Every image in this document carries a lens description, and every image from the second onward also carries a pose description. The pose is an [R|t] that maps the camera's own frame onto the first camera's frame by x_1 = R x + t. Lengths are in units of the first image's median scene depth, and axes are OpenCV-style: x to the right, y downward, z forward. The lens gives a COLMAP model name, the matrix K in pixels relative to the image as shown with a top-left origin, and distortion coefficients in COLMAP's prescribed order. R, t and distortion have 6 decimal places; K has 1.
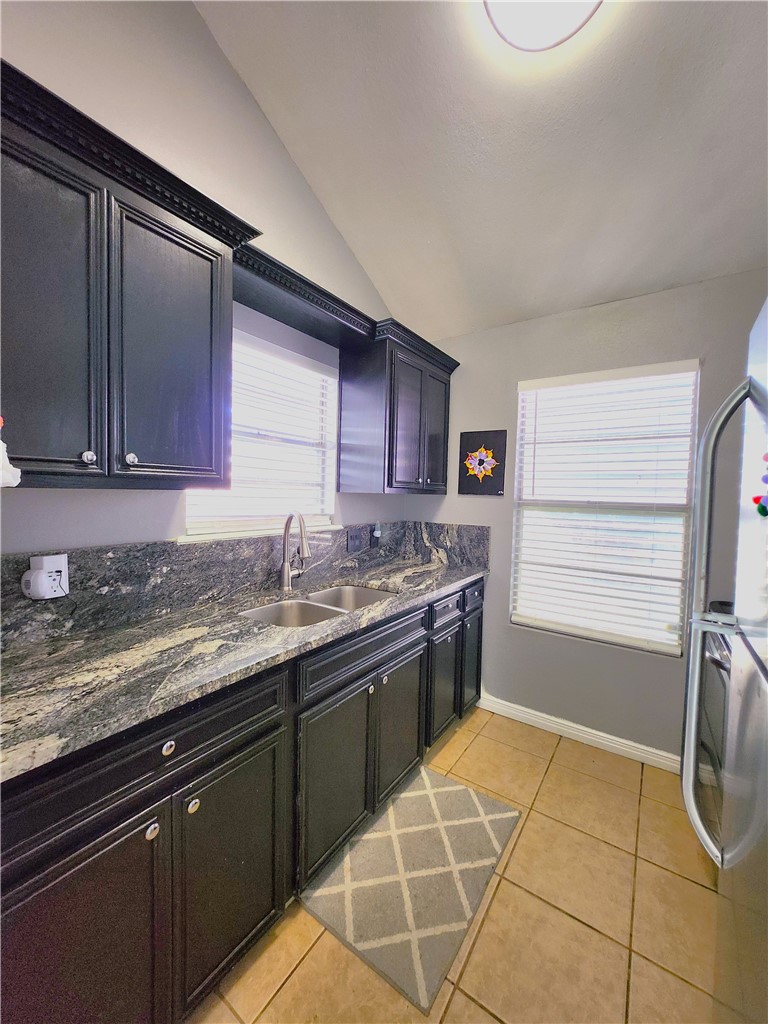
lens RADIAL K [[403.0, 0, 380.6], [0, 403.0, 508.1], [0, 0, 1]] dist [-0.005789, 0.002014]
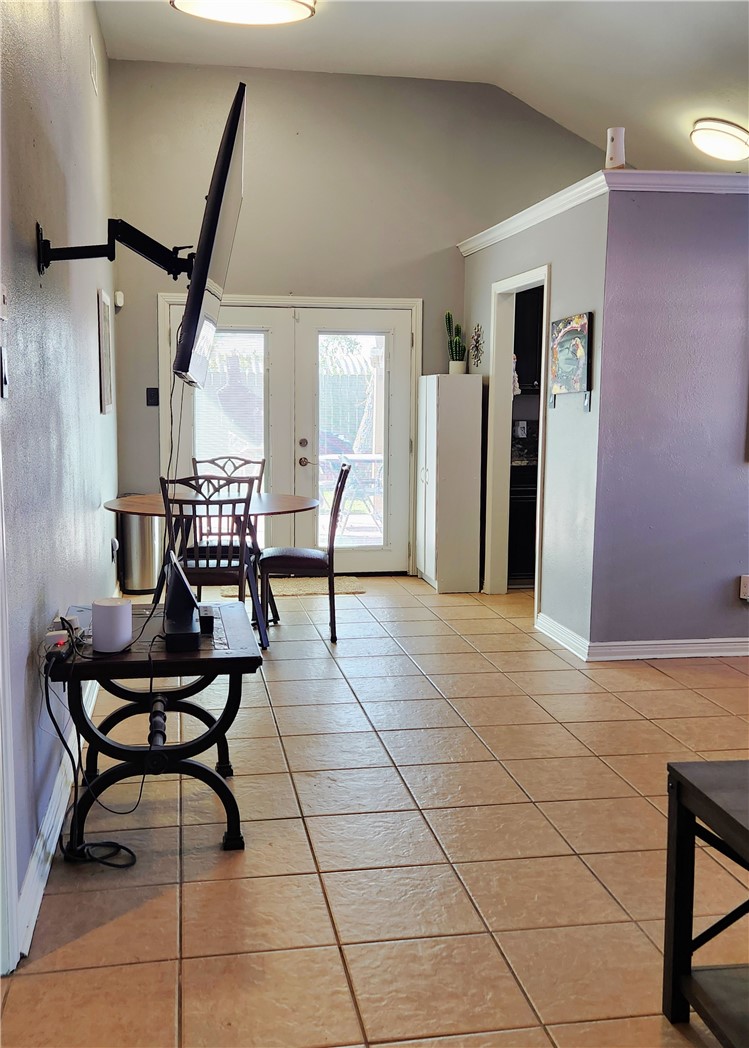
lens RADIAL K [[1052.4, 0, 344.2], [0, 1052.4, 507.6], [0, 0, 1]] dist [0.069525, 0.000000]
pose [[0.696107, 0.060399, -0.715393, 2.004066], [-0.016635, 0.997544, 0.068034, 0.141055], [0.717746, -0.035458, 0.695402, -2.792264]]
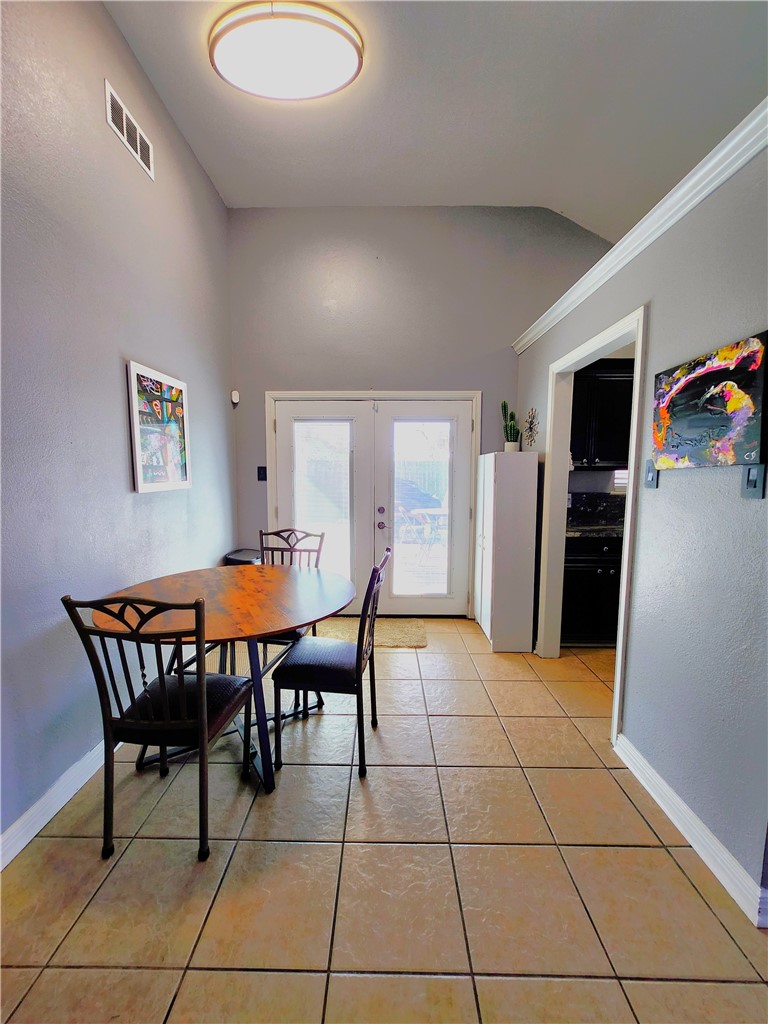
lens RADIAL K [[403.0, 0, 380.6], [0, 403.0, 508.8], [0, 0, 1]] dist [-0.005789, 0.002014]
pose [[0.559755, 0.058385, -0.826598, 0.551704], [-0.020187, 0.998180, 0.056835, 0.054941], [0.828412, -0.015127, 0.559915, -1.142043]]
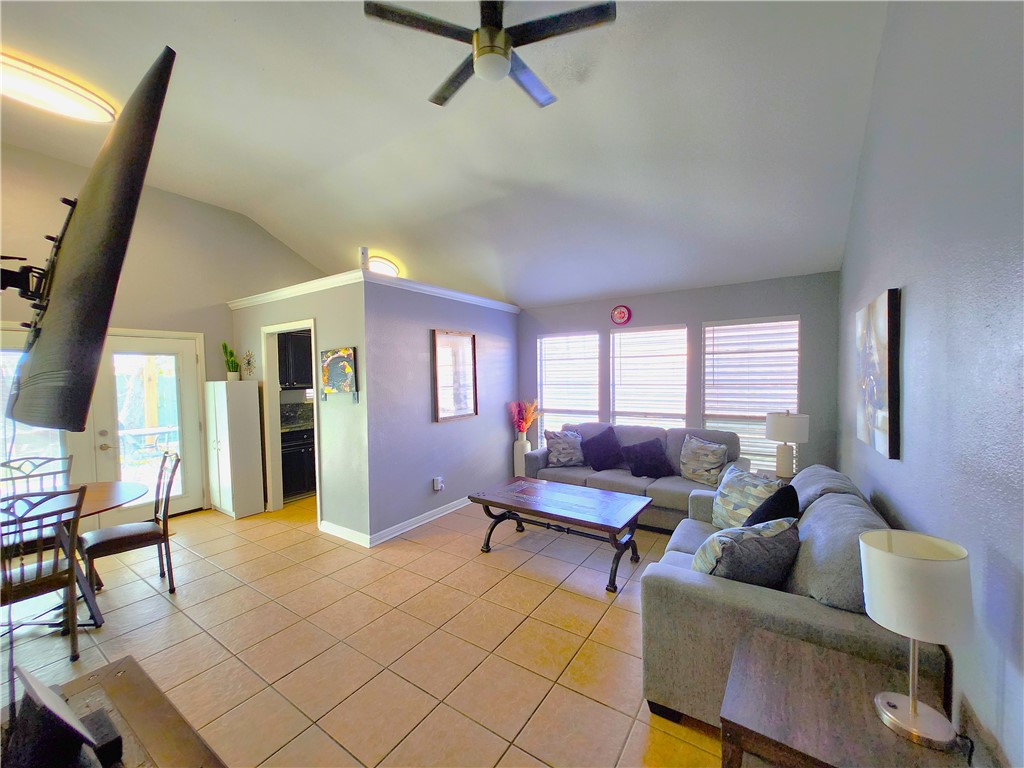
lens RADIAL K [[403.0, 0, 512.6], [0, 403.0, 388.7], [0, 0, 1]] dist [-0.005789, 0.002014]
pose [[0.998789, -0.039372, 0.029493, 1.053766], [0.039373, 0.999224, 0.000570, 0.020085], [-0.029493, 0.000592, 0.999565, -2.227690]]
